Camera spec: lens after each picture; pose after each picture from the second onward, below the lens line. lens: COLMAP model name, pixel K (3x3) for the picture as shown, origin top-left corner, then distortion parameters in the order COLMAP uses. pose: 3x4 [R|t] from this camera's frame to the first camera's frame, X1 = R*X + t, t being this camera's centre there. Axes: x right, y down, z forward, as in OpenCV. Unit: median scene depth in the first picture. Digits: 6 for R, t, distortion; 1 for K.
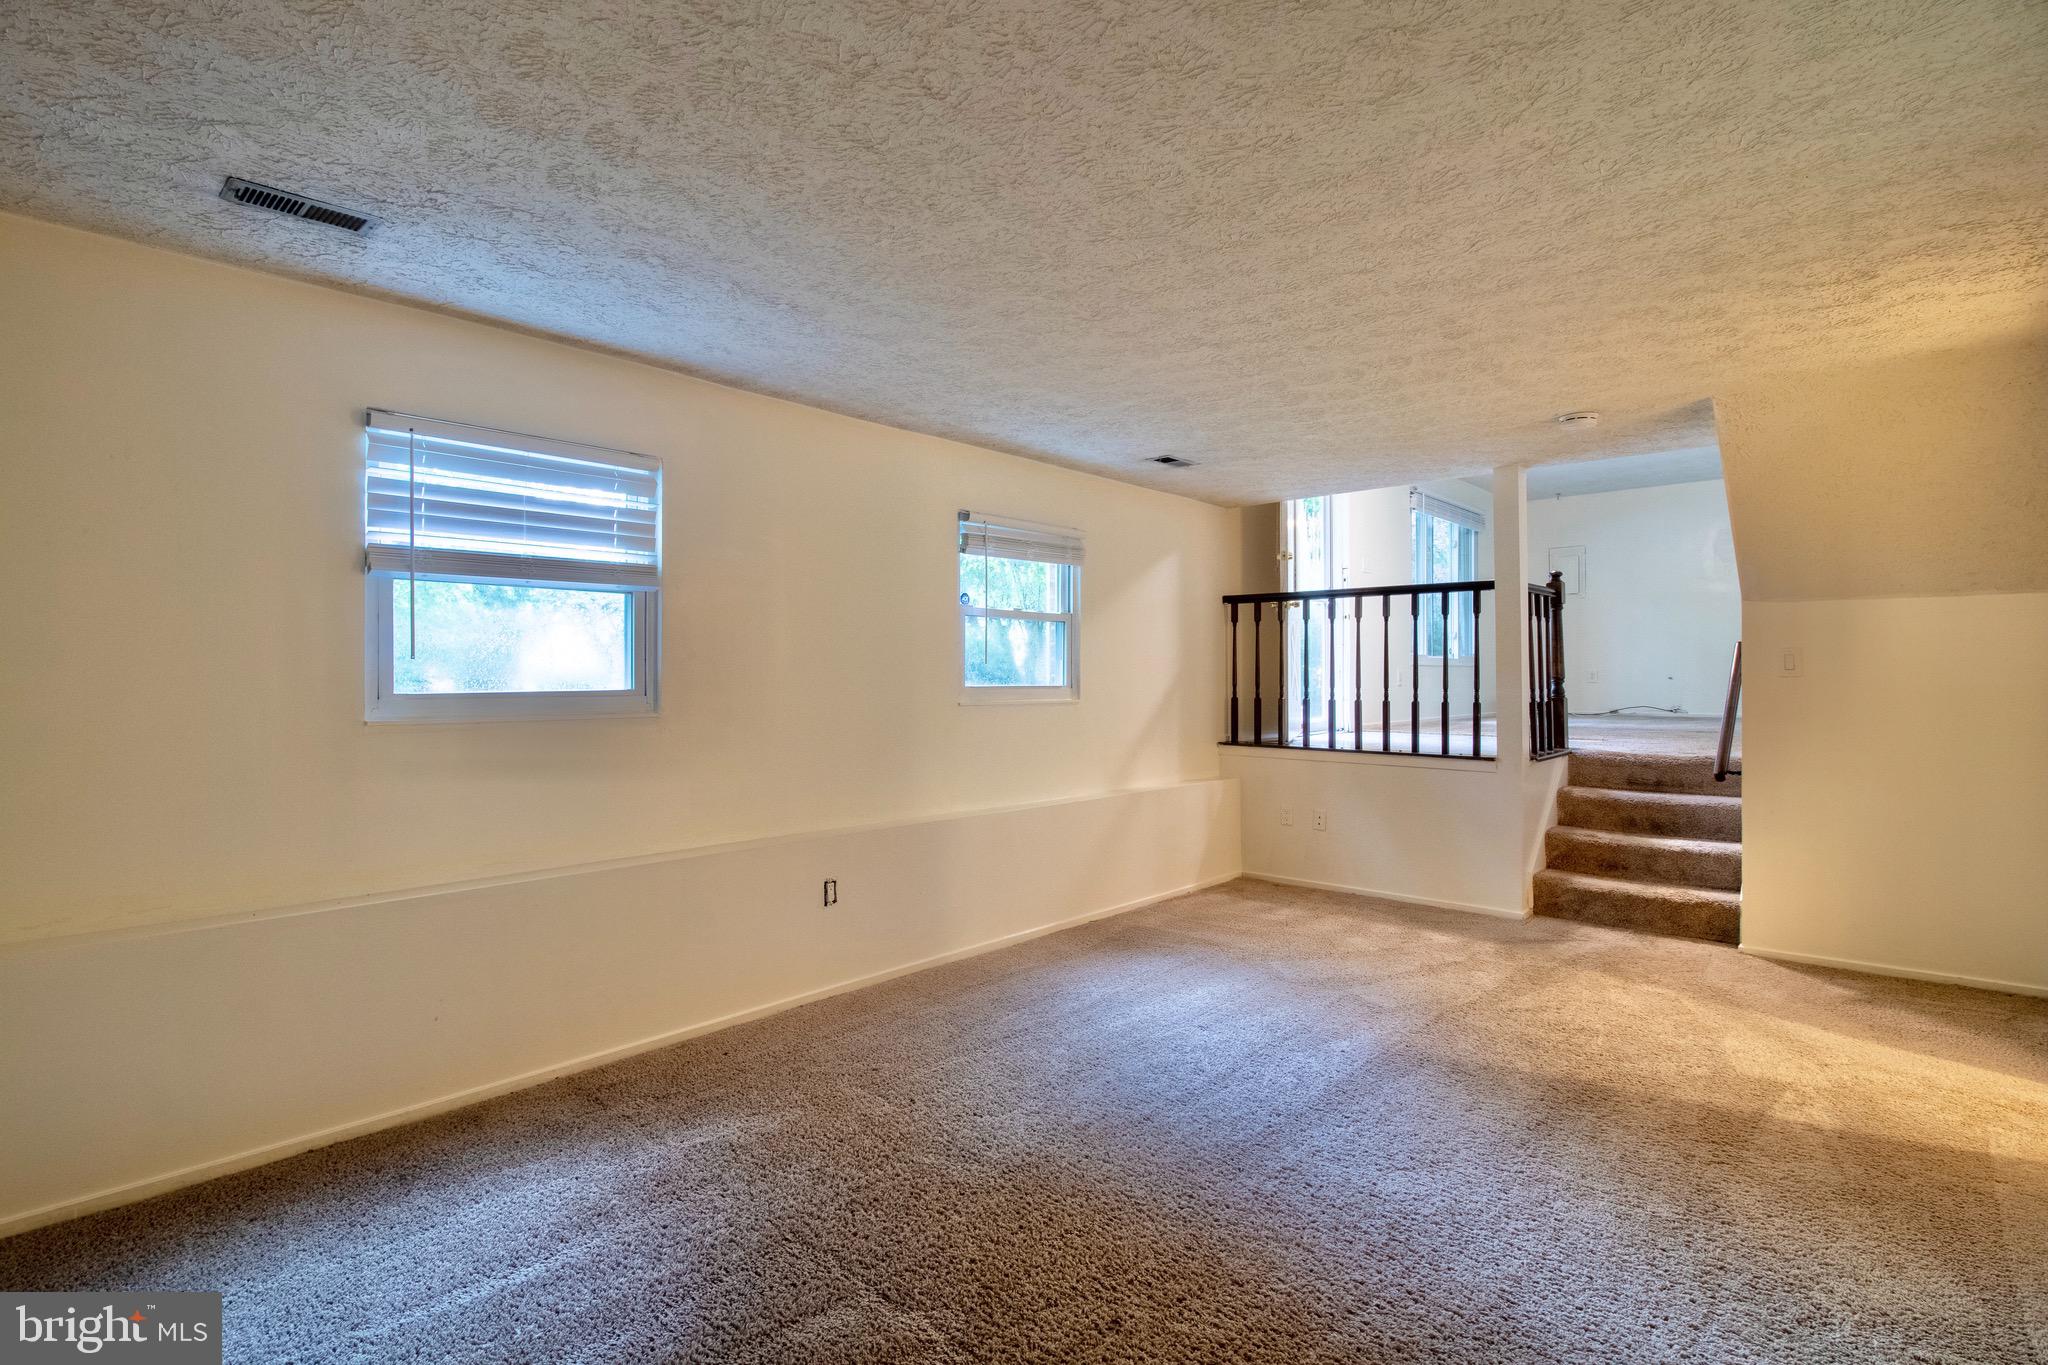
lens RADIAL K [[974.8, 0, 1023.2], [0, 974.8, 681.6], [0, 0, 1]] dist [0.001241, -0.011181]
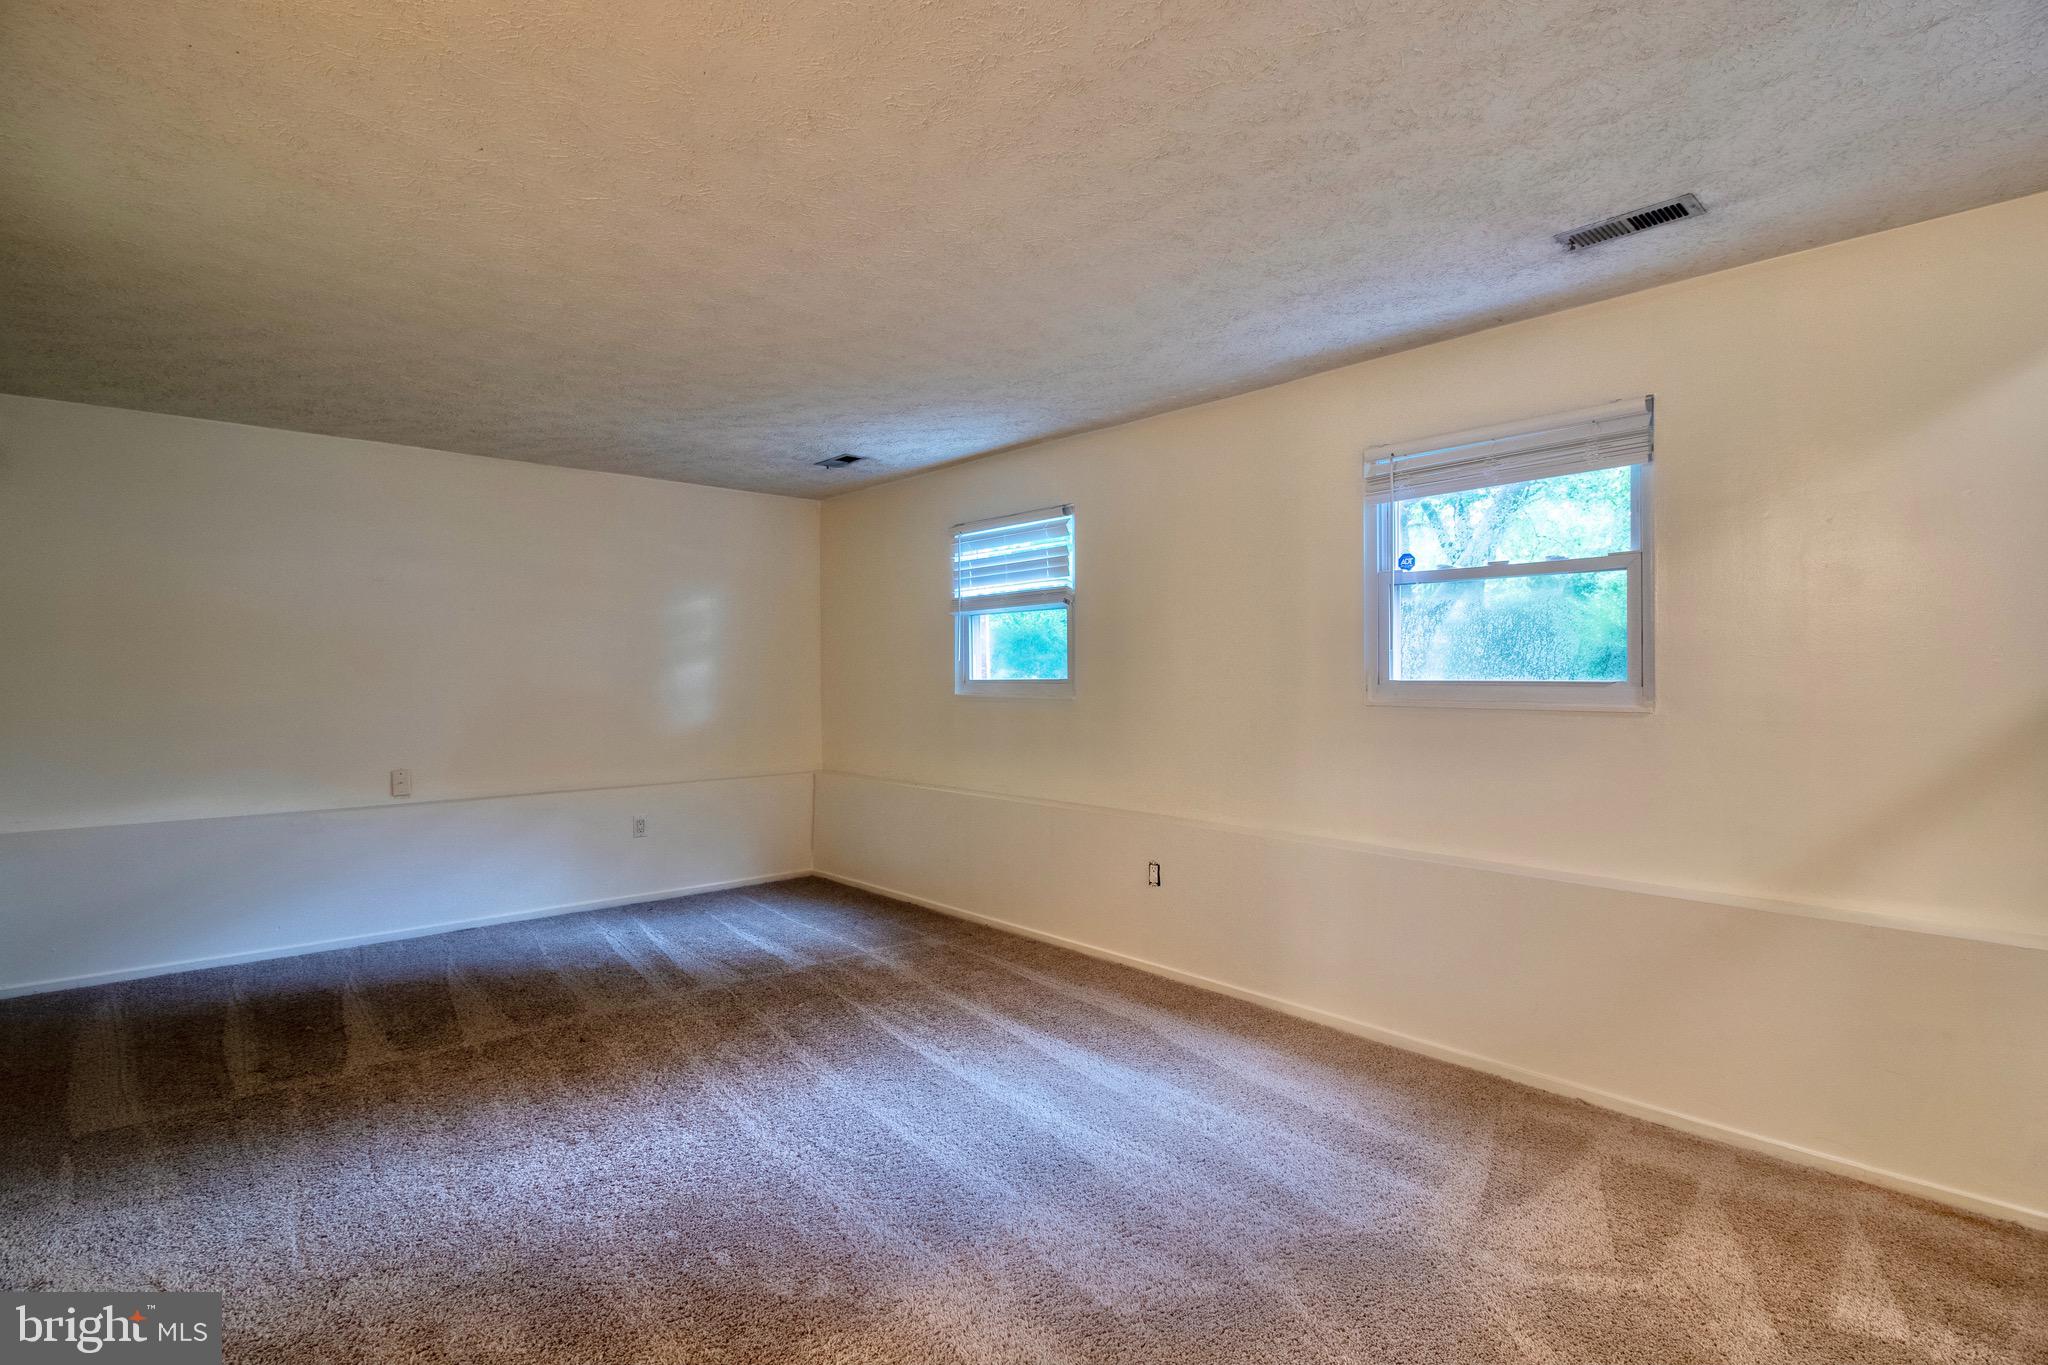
lens RADIAL K [[974.8, 0, 1024.0], [0, 974.8, 677.7], [0, 0, 1]] dist [0.001241, -0.011181]
pose [[-0.085753, 0.010784, -0.996258, 0.955094], [0.004308, 0.999936, 0.010453, -0.008487], [0.996307, -0.003396, -0.085794, 1.057264]]
